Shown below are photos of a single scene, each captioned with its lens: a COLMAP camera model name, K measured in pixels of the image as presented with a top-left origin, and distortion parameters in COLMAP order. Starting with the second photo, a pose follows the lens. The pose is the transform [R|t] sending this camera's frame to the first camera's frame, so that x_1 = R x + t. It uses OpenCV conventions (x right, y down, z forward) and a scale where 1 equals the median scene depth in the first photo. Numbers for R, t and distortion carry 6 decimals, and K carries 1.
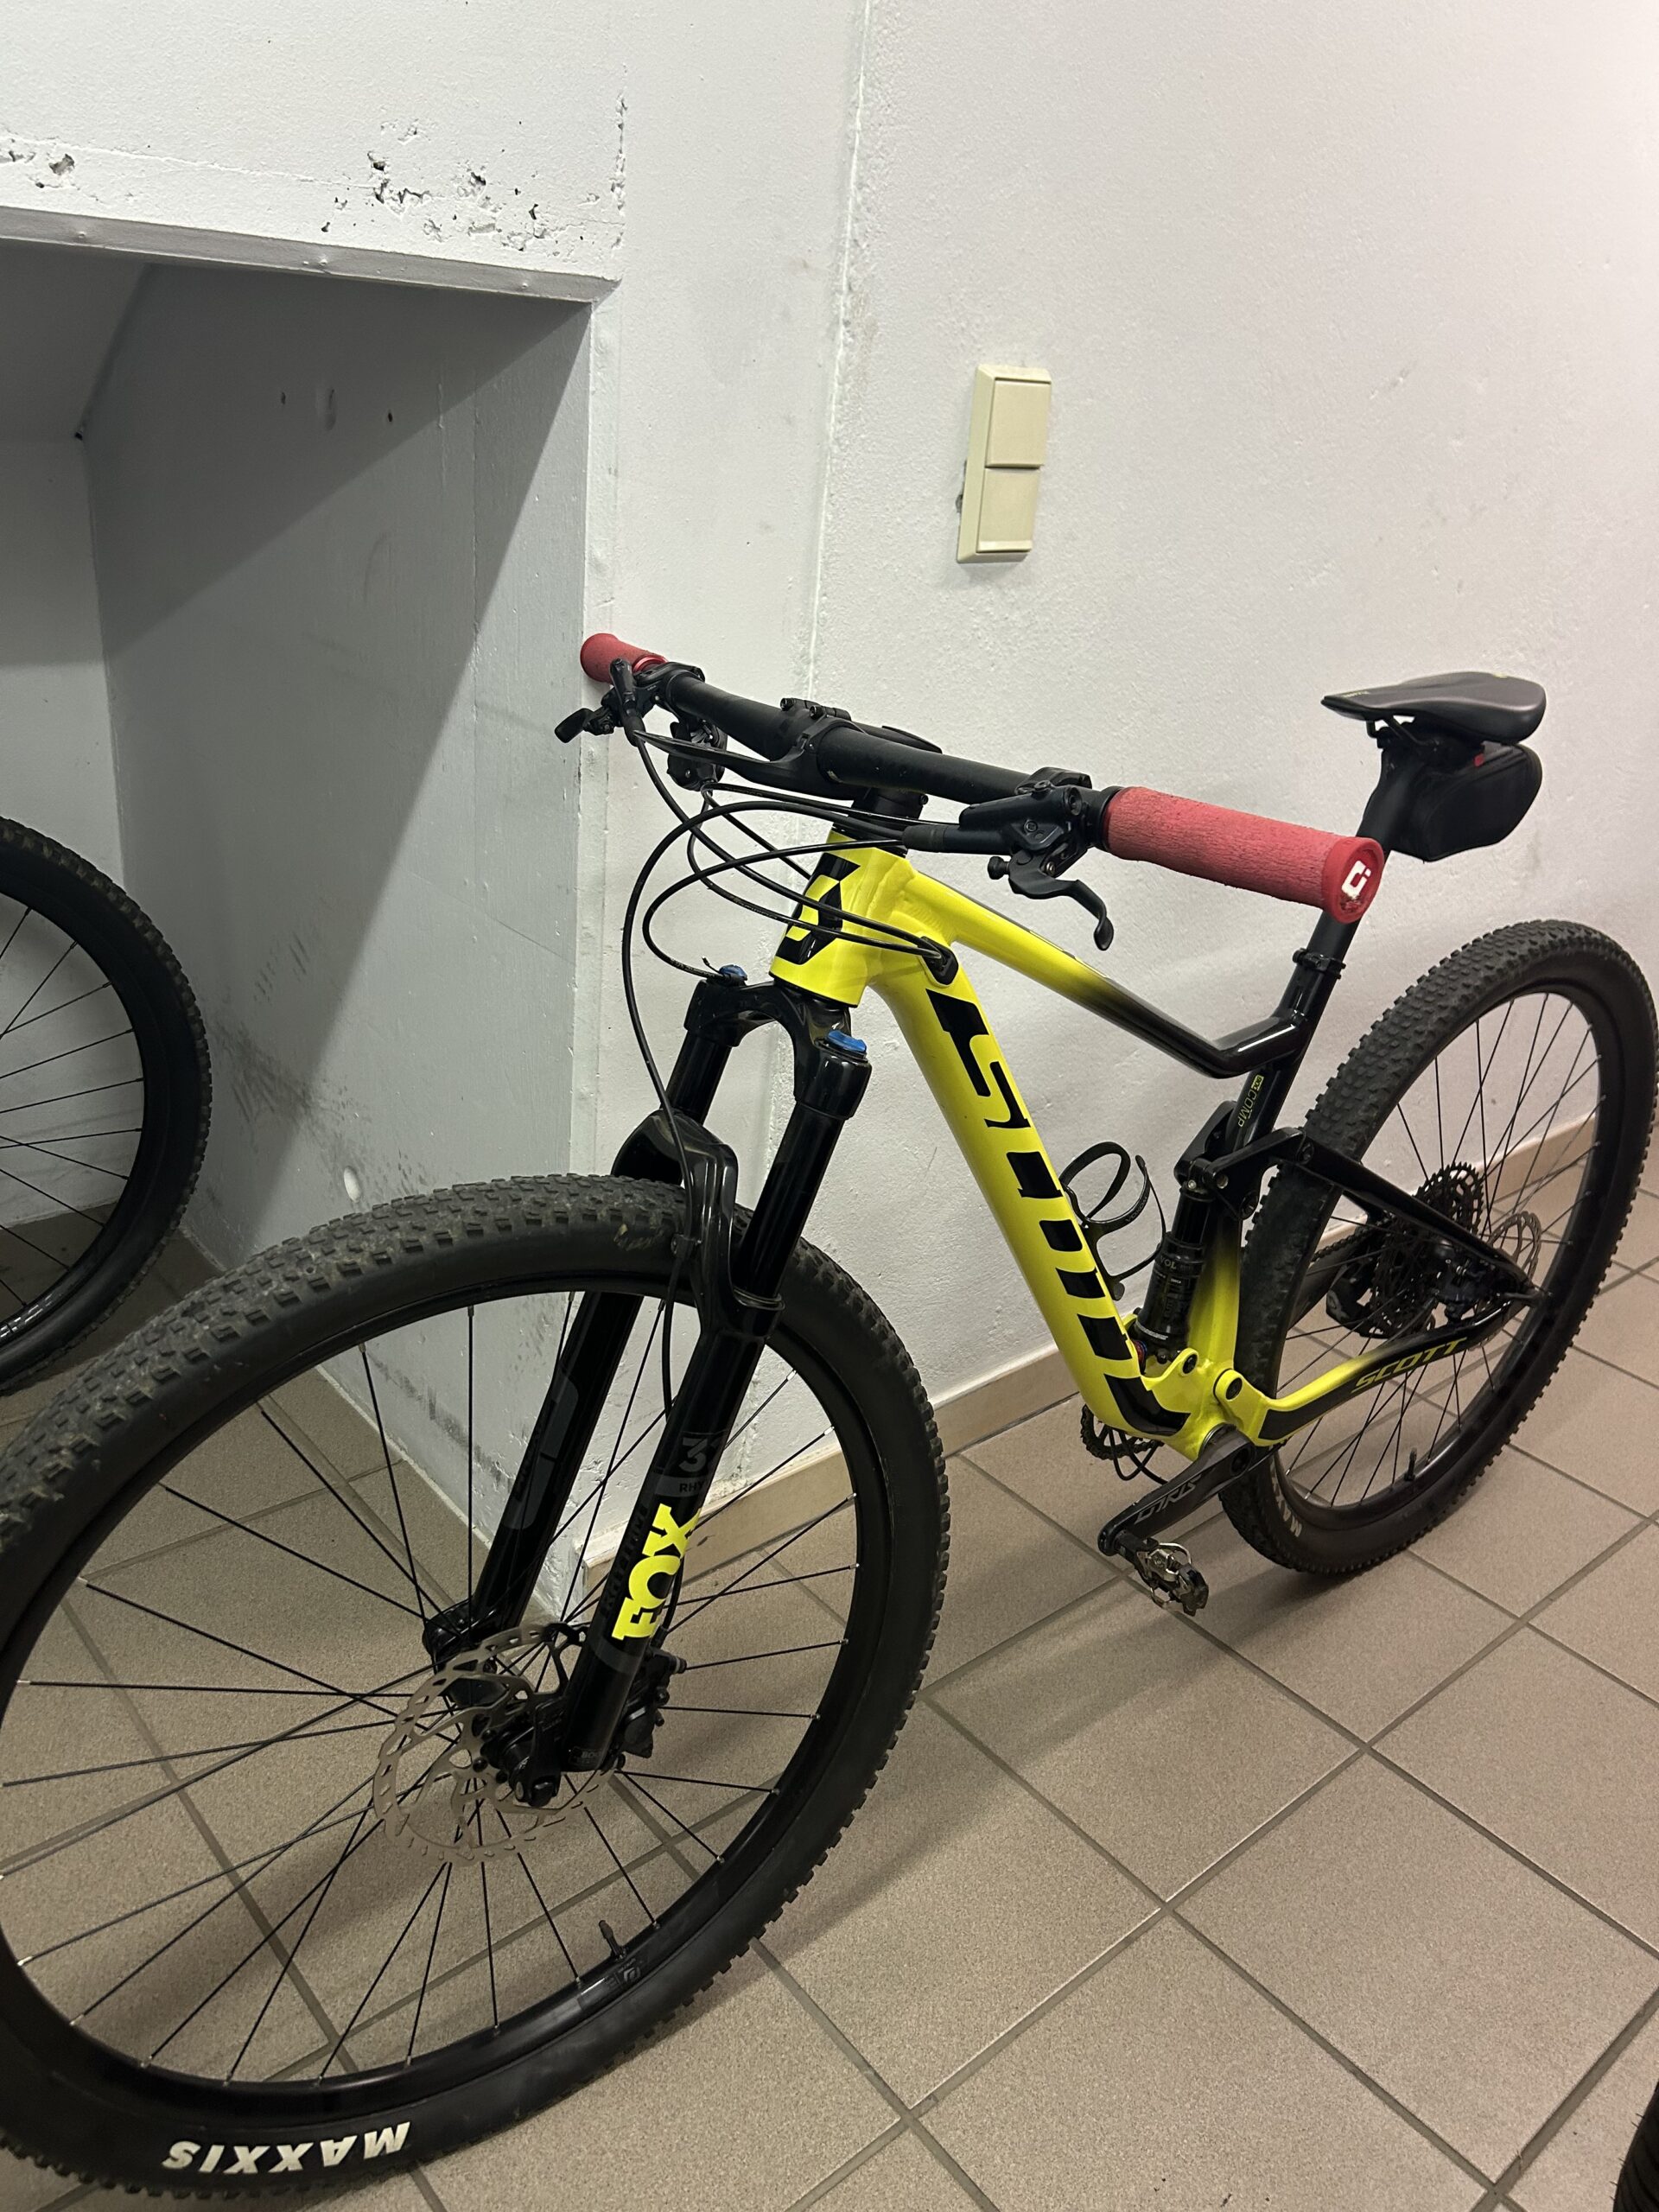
lens RADIAL K [[1669.2, 0, 814.5], [0, 1669.2, 1102.3], [0, 0, 1]] dist [0.054331, -0.001132]
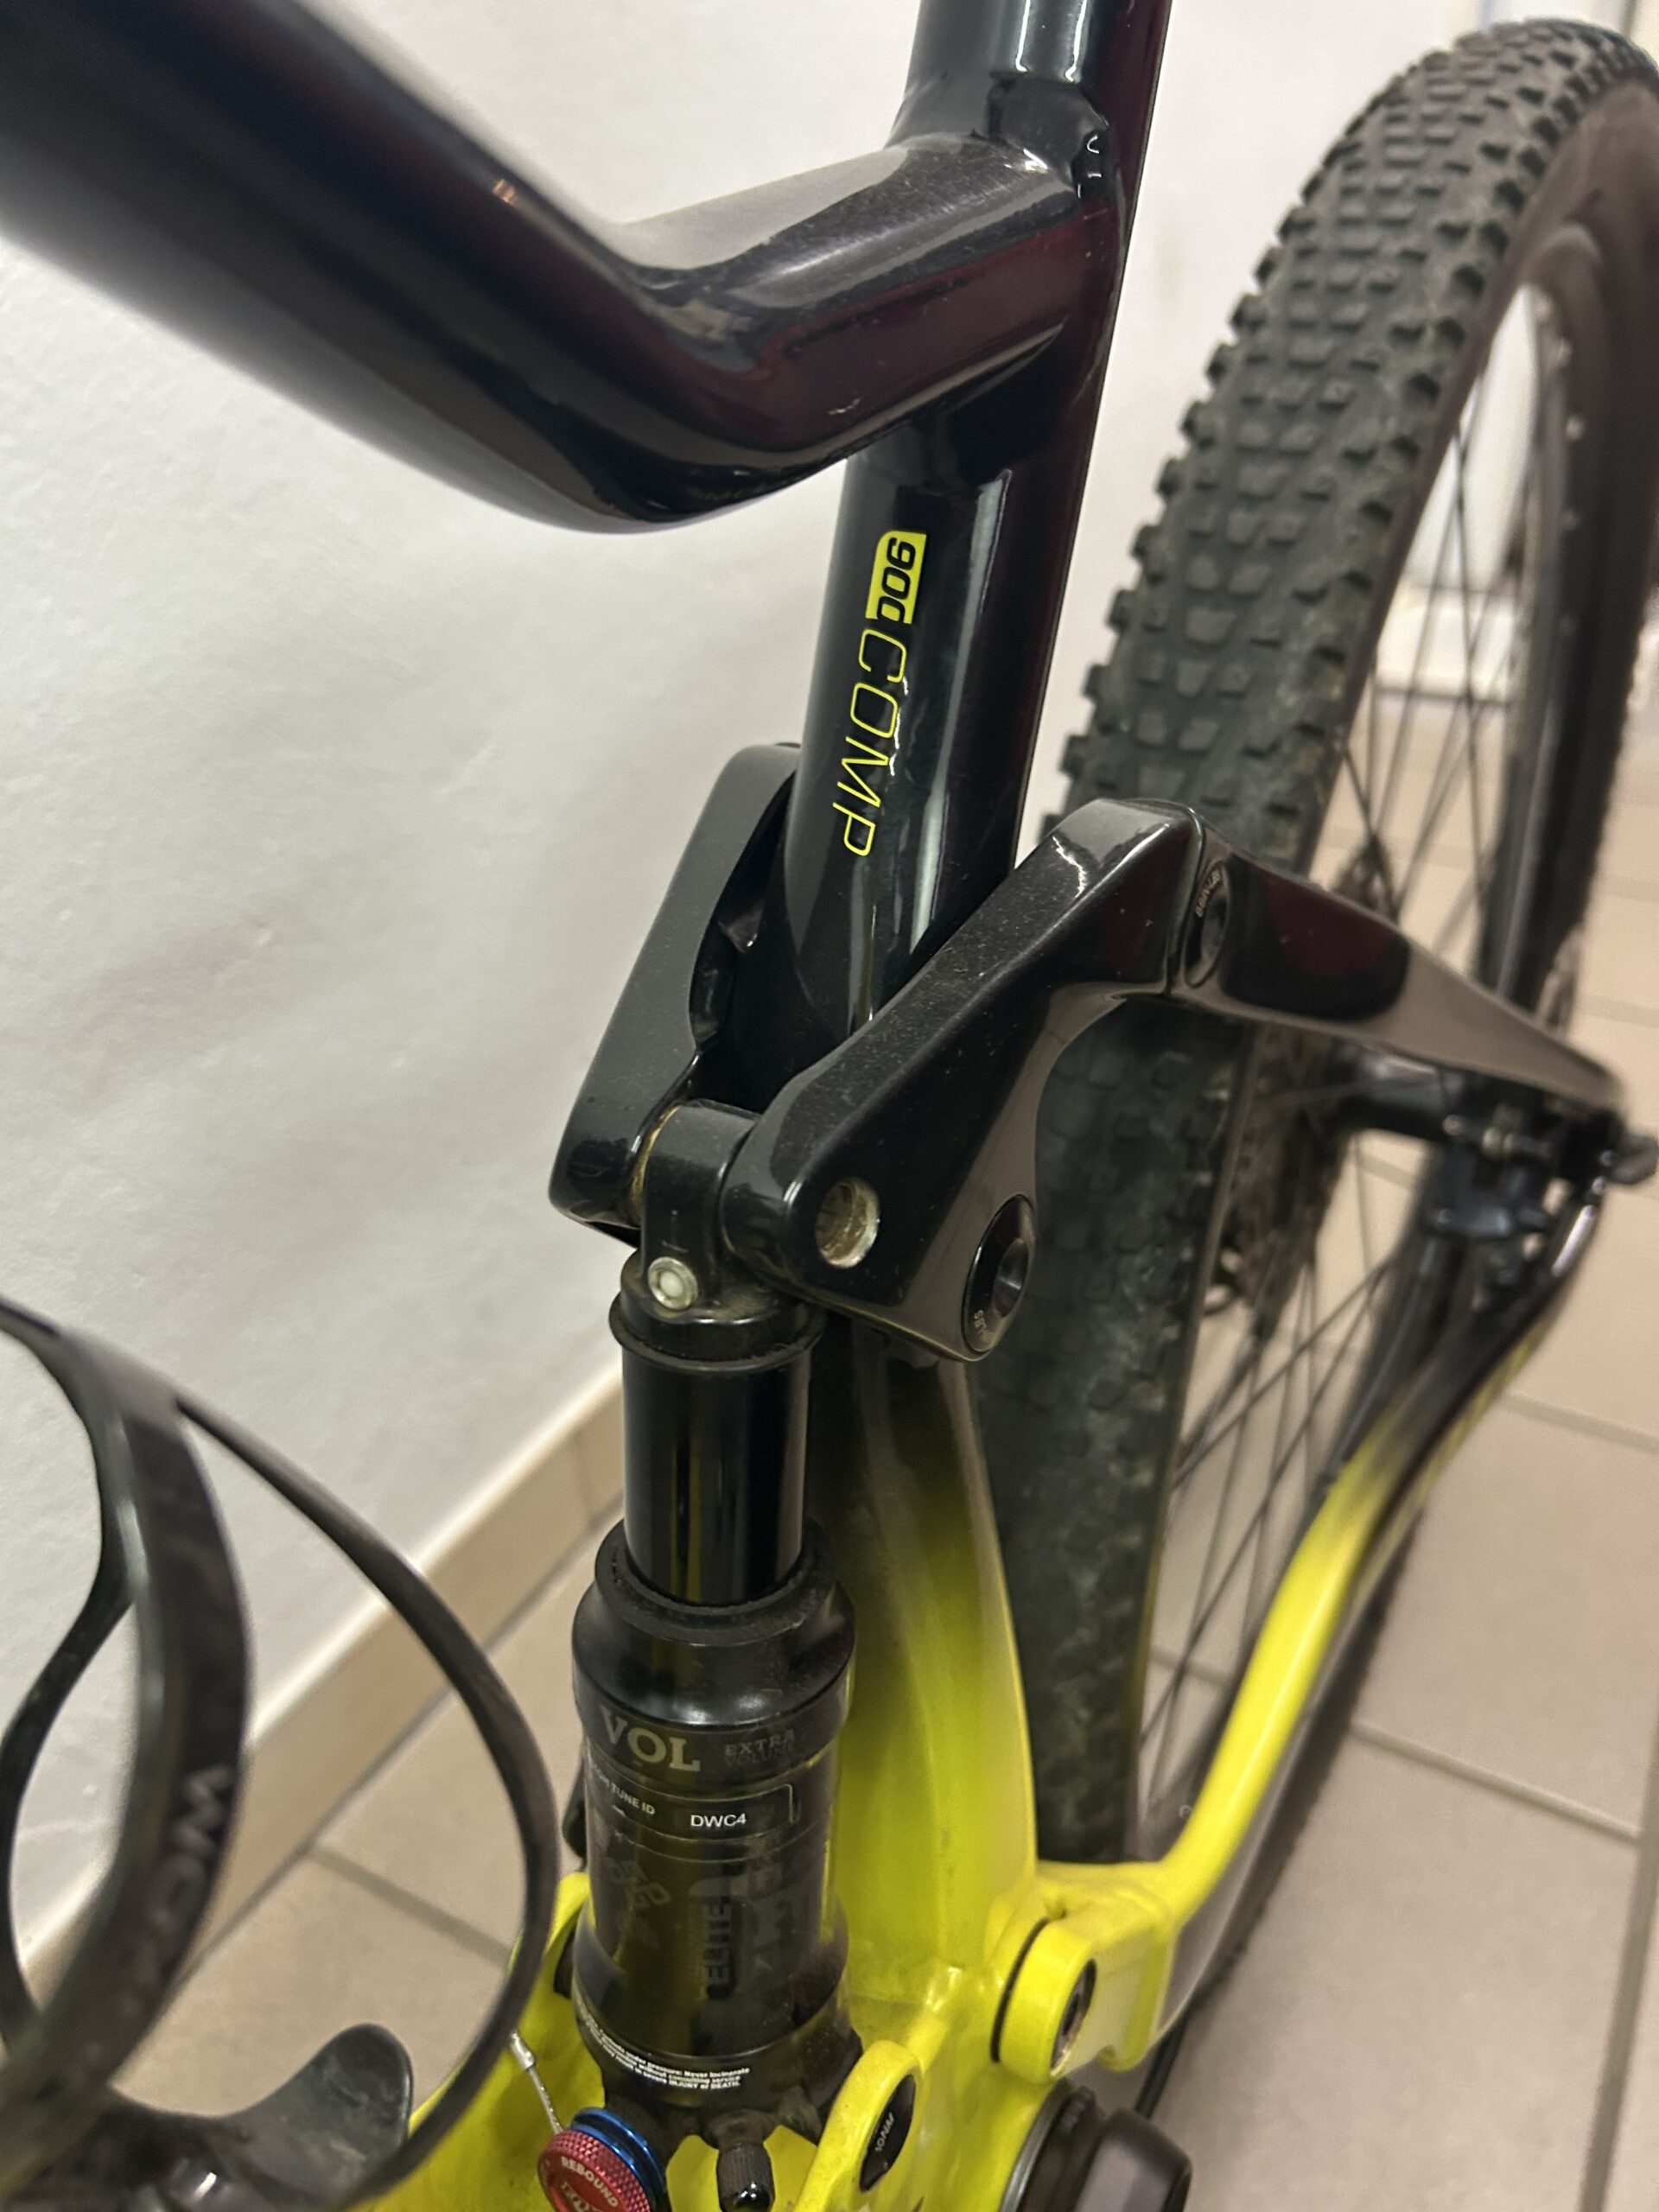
lens RADIAL K [[1669.2, 0, 828.7], [0, 1669.2, 1111.5], [0, 0, 1]] dist [0.054331, -0.001132]
pose [[0.932978, -0.259085, 0.249852, 0.176379], [0.226750, 0.962174, 0.151016, 0.011604], [-0.279527, -0.084240, 0.956435, 0.730994]]
